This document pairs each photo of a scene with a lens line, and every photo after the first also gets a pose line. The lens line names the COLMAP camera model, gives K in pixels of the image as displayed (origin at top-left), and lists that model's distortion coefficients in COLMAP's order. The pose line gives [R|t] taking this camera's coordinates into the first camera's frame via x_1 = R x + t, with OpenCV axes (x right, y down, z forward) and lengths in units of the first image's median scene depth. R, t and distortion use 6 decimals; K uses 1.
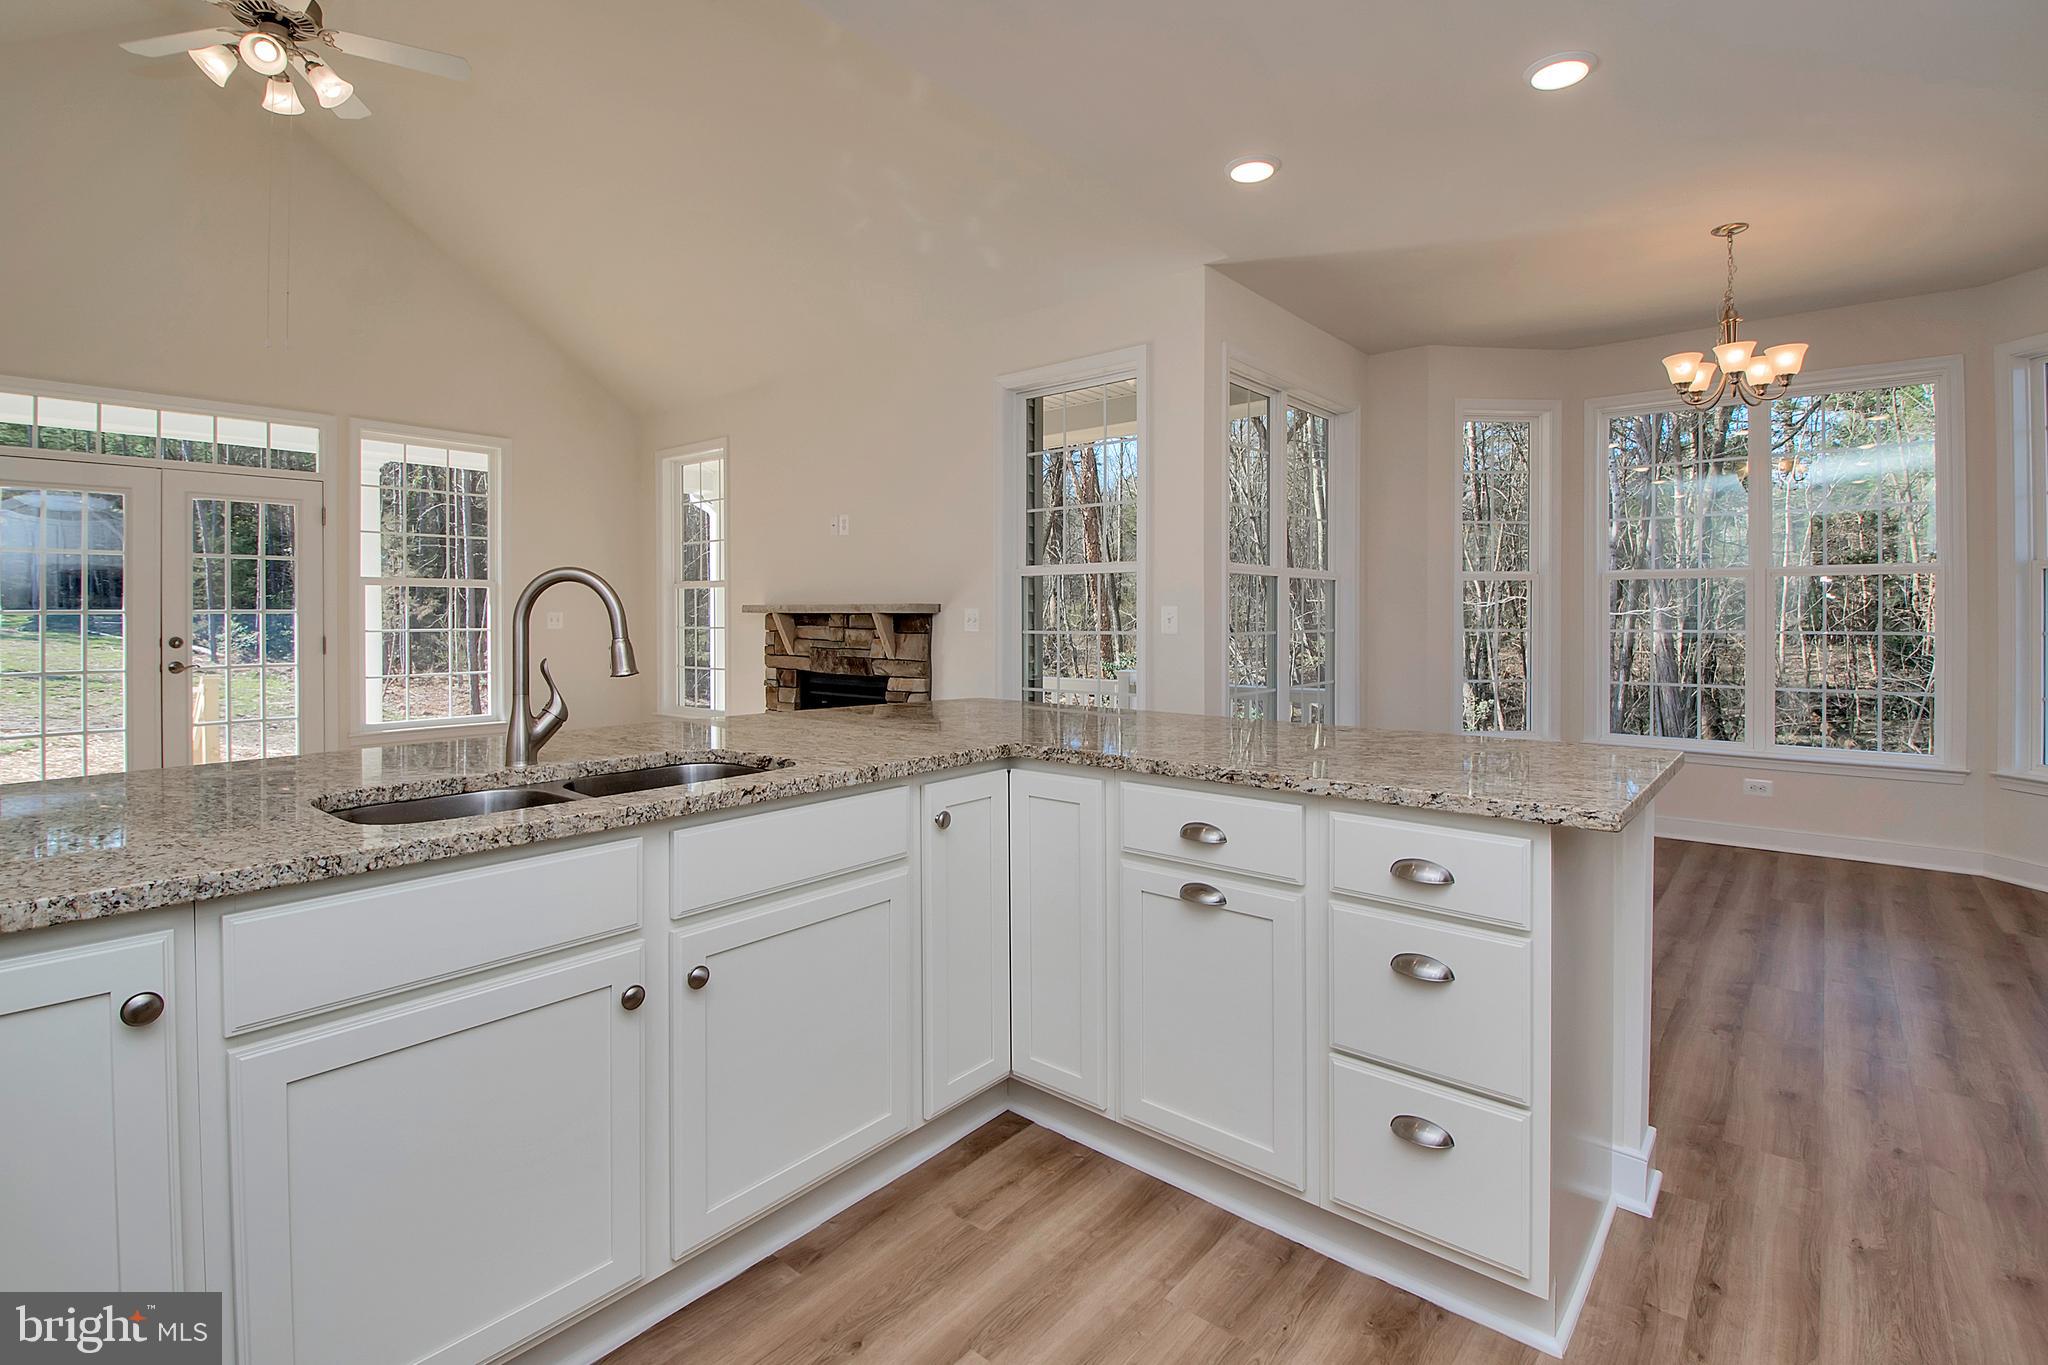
lens RADIAL K [[933.2, 0, 1050.5], [0, 933.2, 627.2], [0, 0, 1]] dist [0.003779, -0.016745]
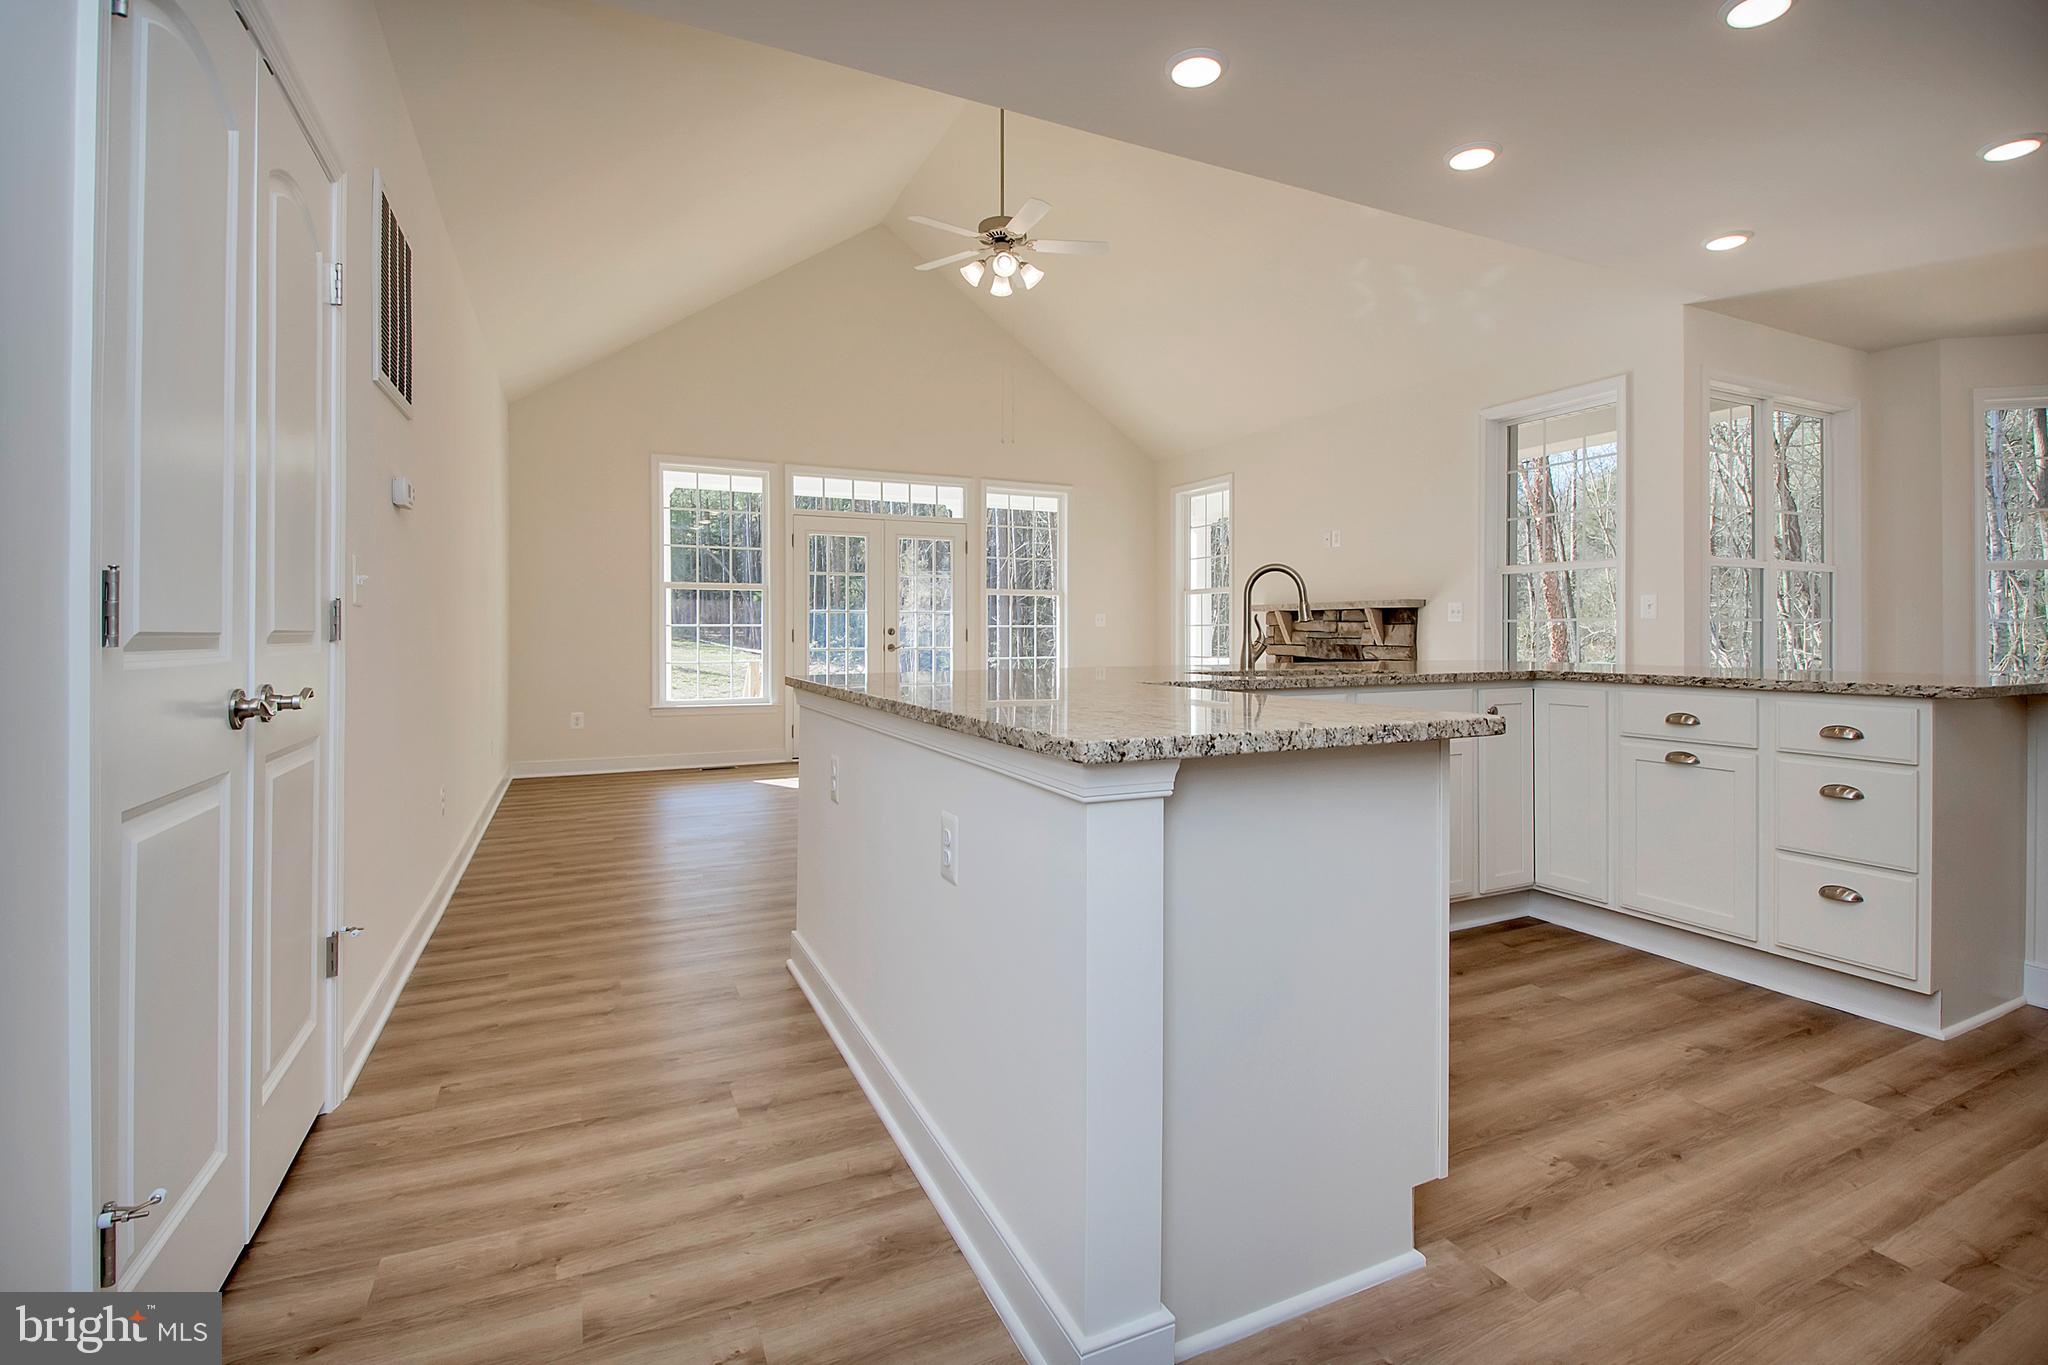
lens RADIAL K [[933.2, 0, 1050.5], [0, 933.2, 627.2], [0, 0, 1]] dist [0.003779, -0.016745]
pose [[0.907185, -0.001501, -0.420729, -0.050777], [-0.005760, 0.999856, -0.015987, 0.034186], [0.420692, 0.016927, 0.907045, -0.312916]]
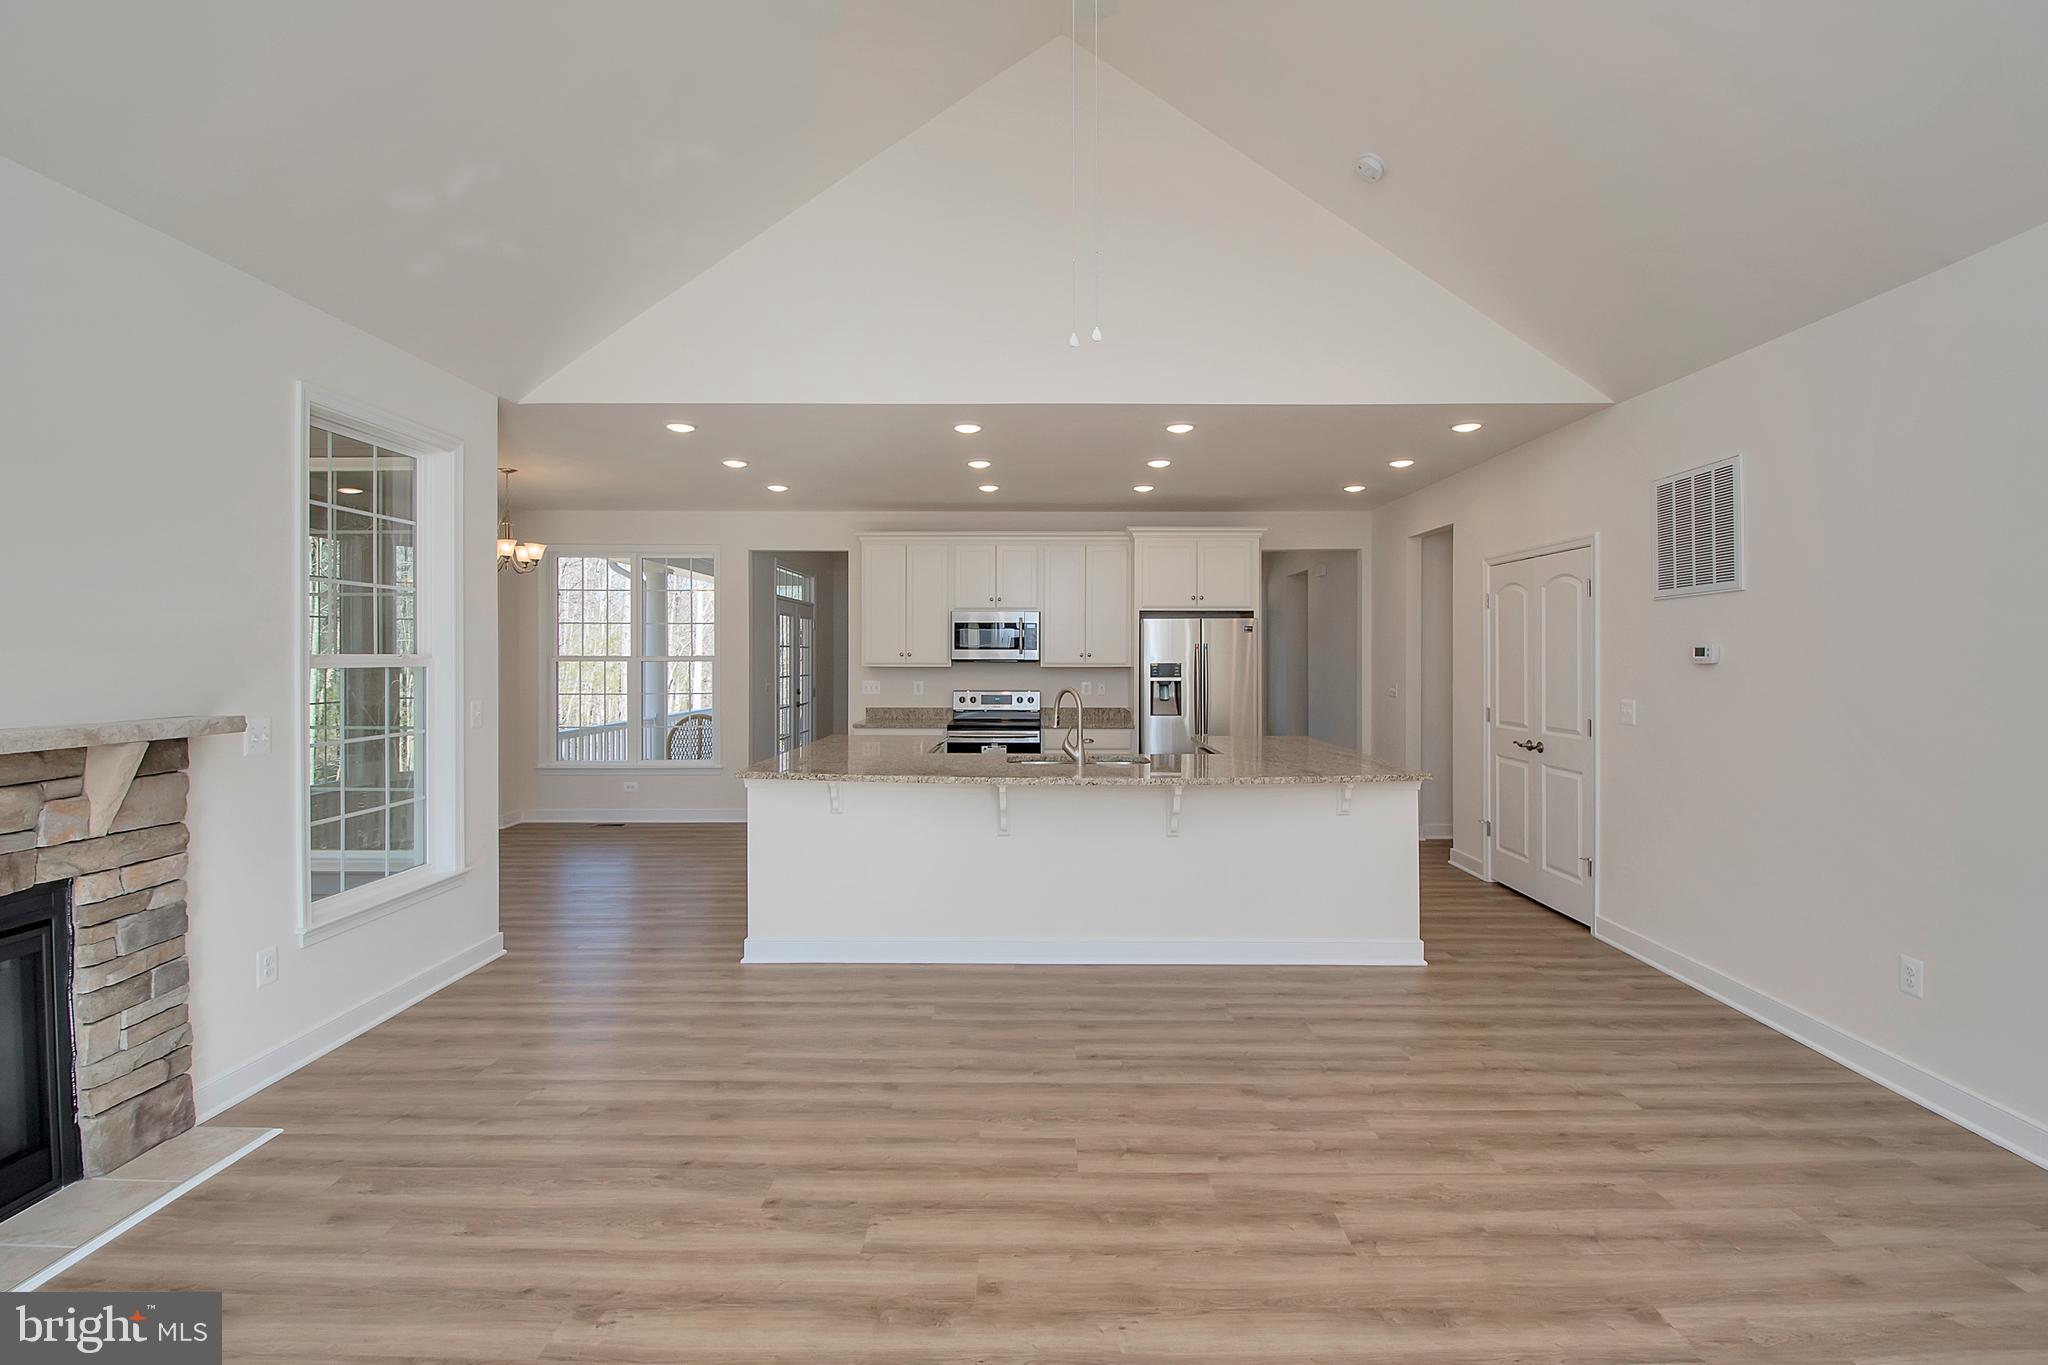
lens RADIAL K [[926.5, 0, 1044.2], [0, 926.5, 655.5], [0, 0, 1]] dist [-0.011686, -0.000704]
pose [[-0.637268, -0.002978, 0.770637, -0.907844], [0.009322, 0.999890, 0.011573, -0.065223], [-0.770586, 0.014559, -0.637170, 0.983248]]
